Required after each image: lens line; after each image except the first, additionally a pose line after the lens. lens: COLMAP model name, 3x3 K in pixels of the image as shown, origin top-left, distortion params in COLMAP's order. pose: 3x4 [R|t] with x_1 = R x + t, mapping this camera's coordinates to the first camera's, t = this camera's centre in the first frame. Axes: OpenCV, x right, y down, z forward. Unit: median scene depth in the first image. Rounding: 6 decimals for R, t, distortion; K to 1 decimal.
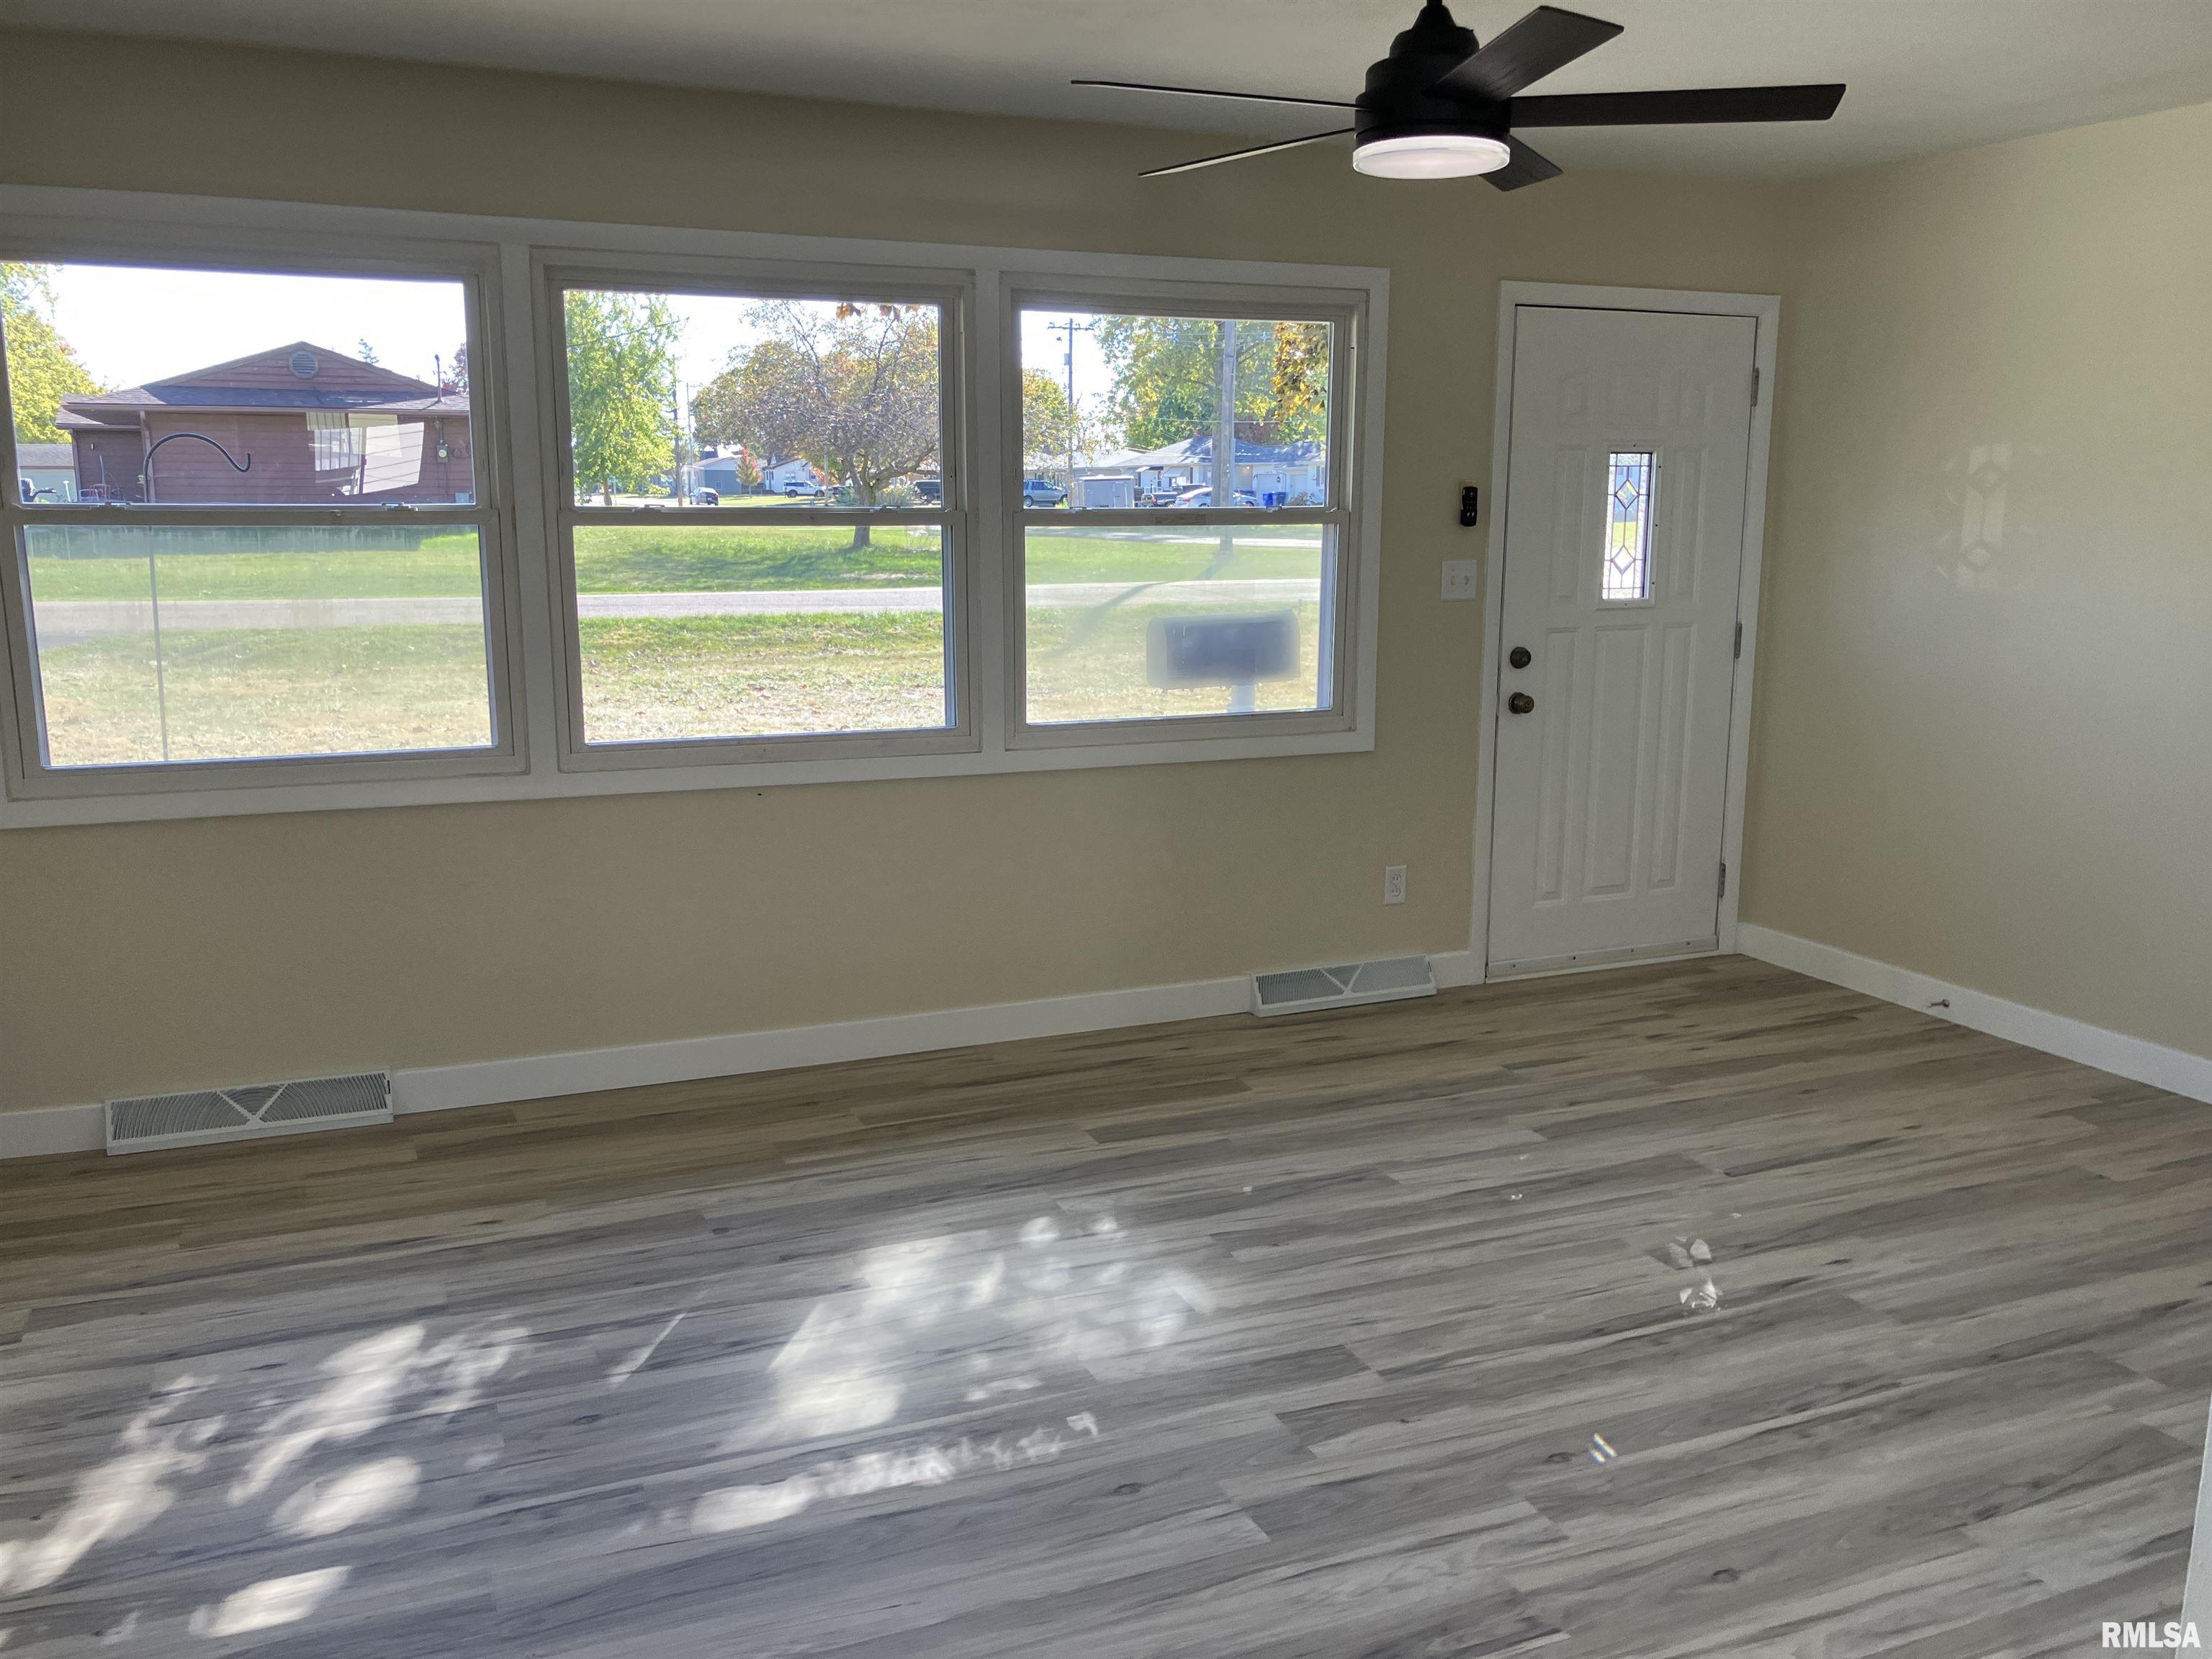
lens RADIAL K [[1827.1, 0, 1106.0], [0, 1827.1, 829.5], [0, 0, 1]] dist [0.011461, -0.001631]
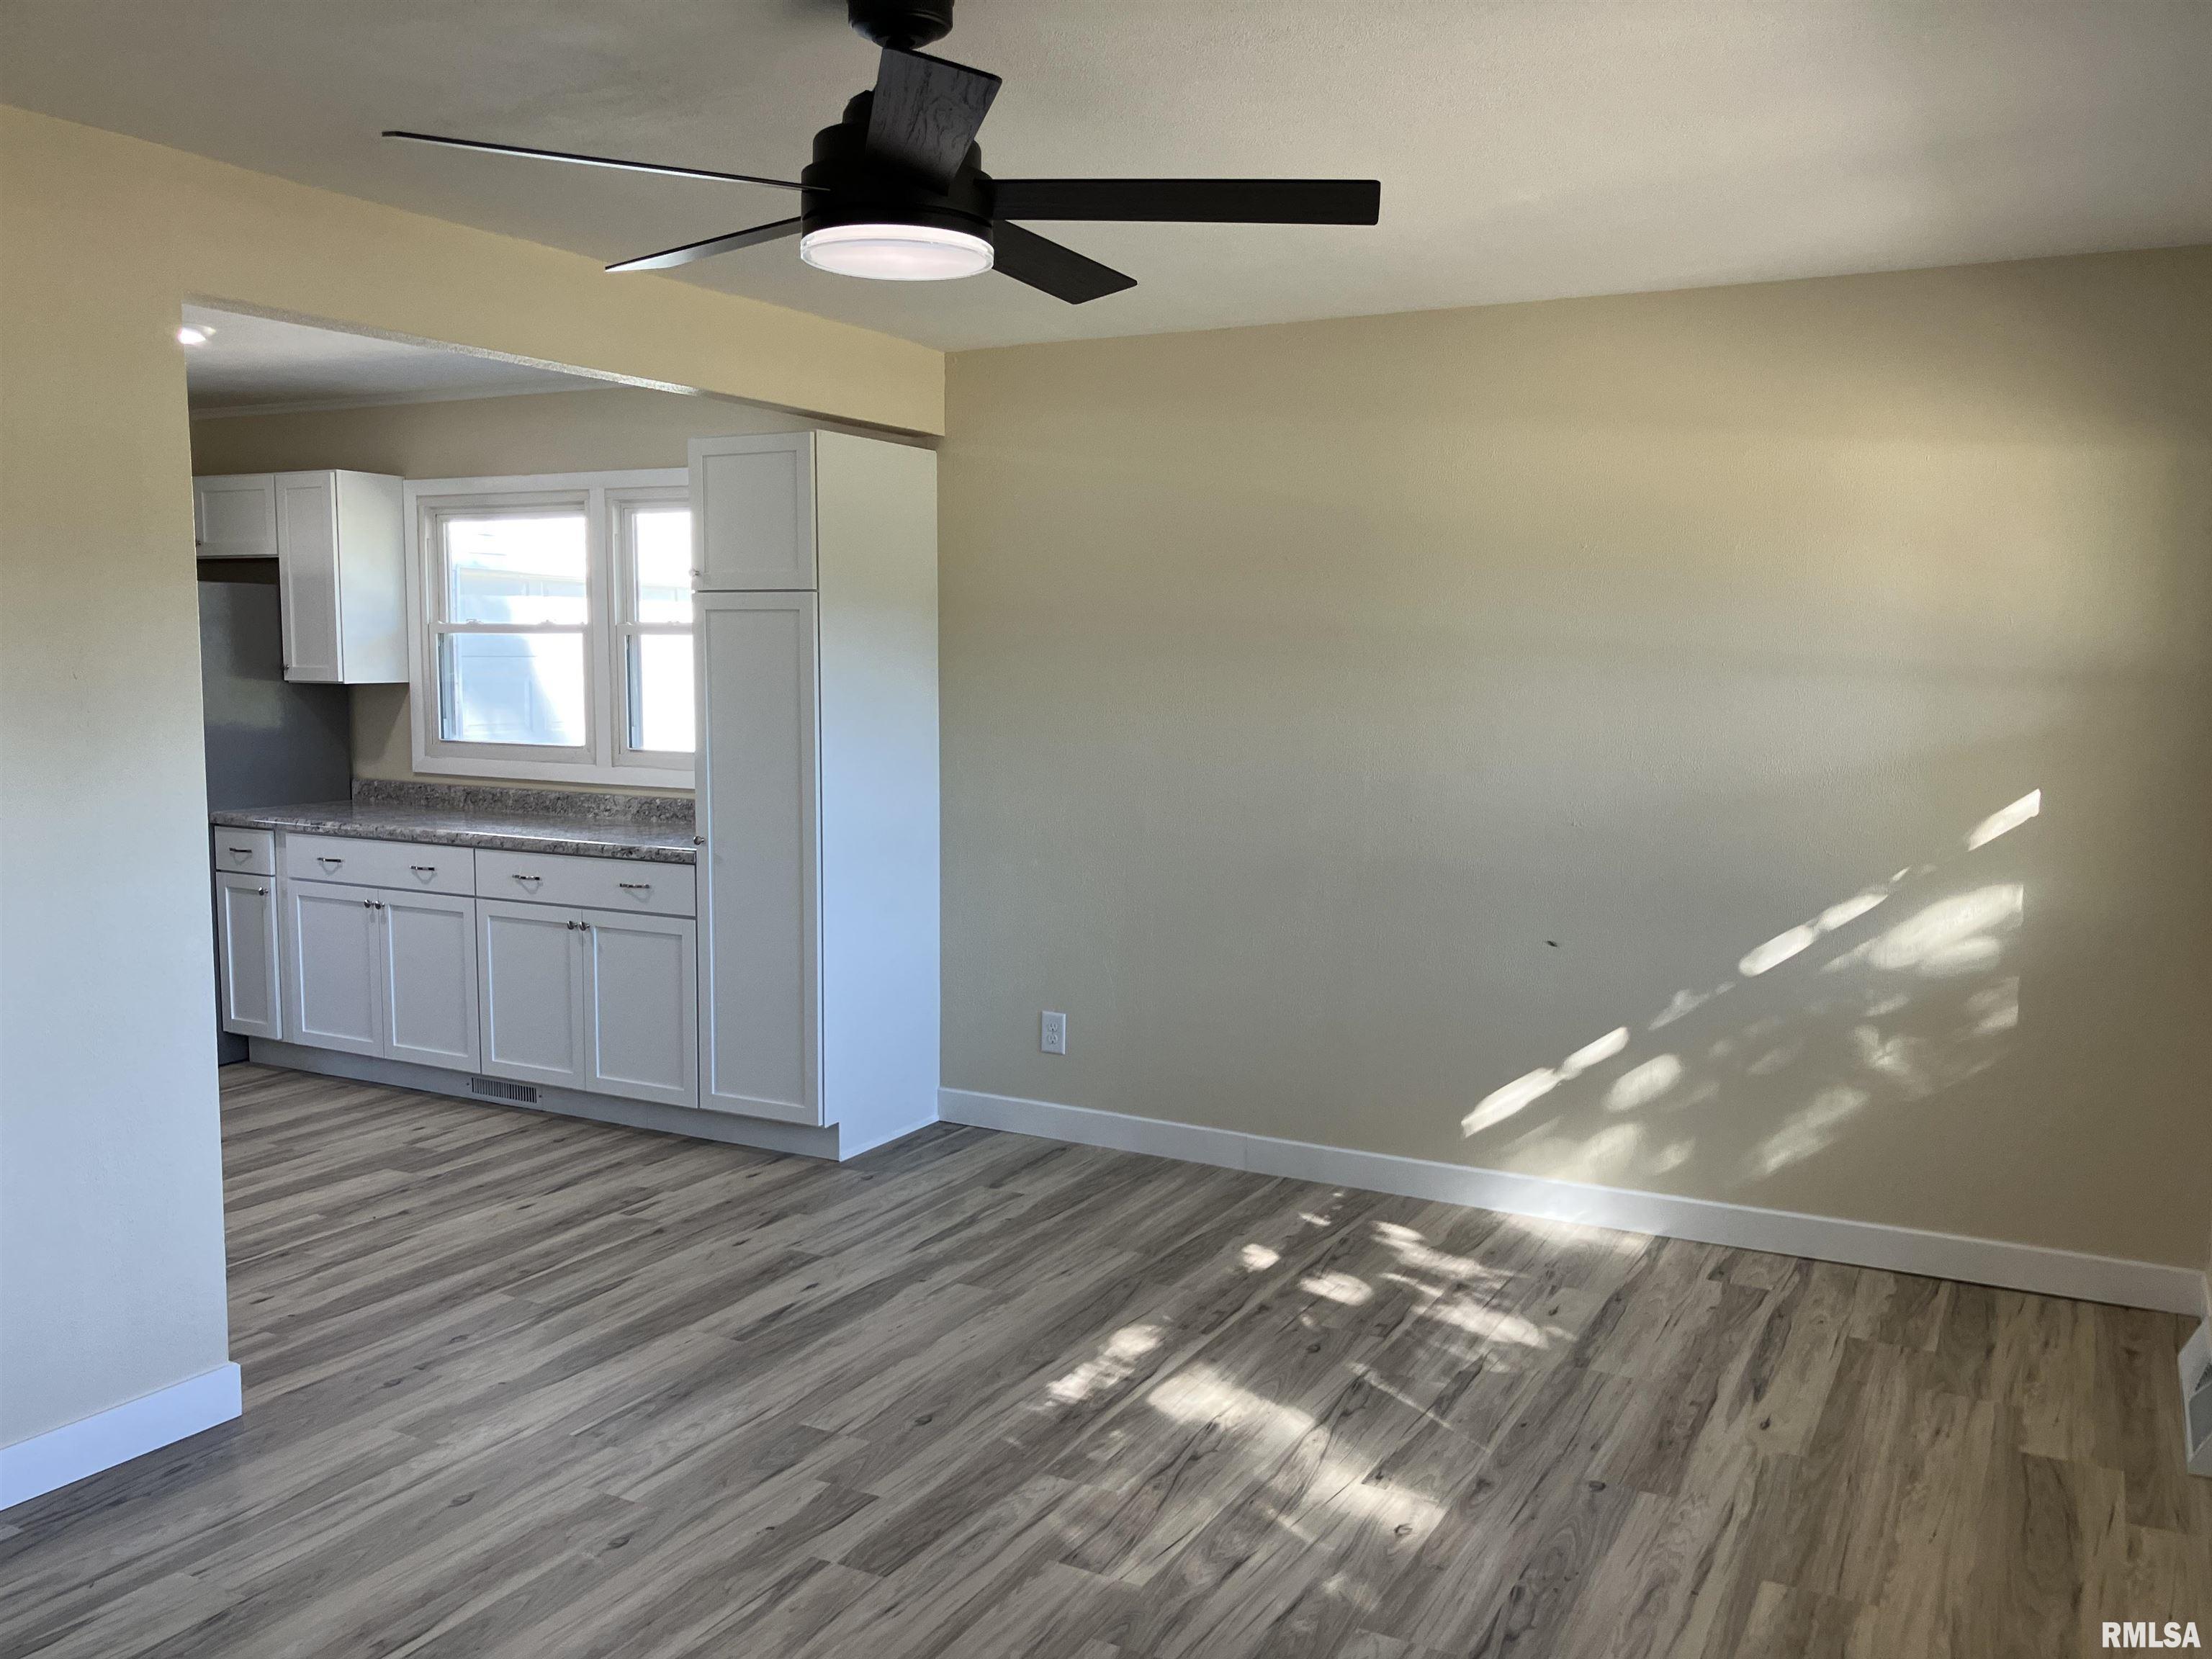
lens RADIAL K [[1827.1, 0, 1106.0], [0, 1827.1, 829.5], [0, 0, 1]] dist [0.011461, -0.001631]
pose [[-0.781809, 0.051112, -0.621419, 0.618850], [-0.124969, 0.963567, 0.236478, -0.325660], [0.610866, 0.262538, -0.746938, 1.721832]]
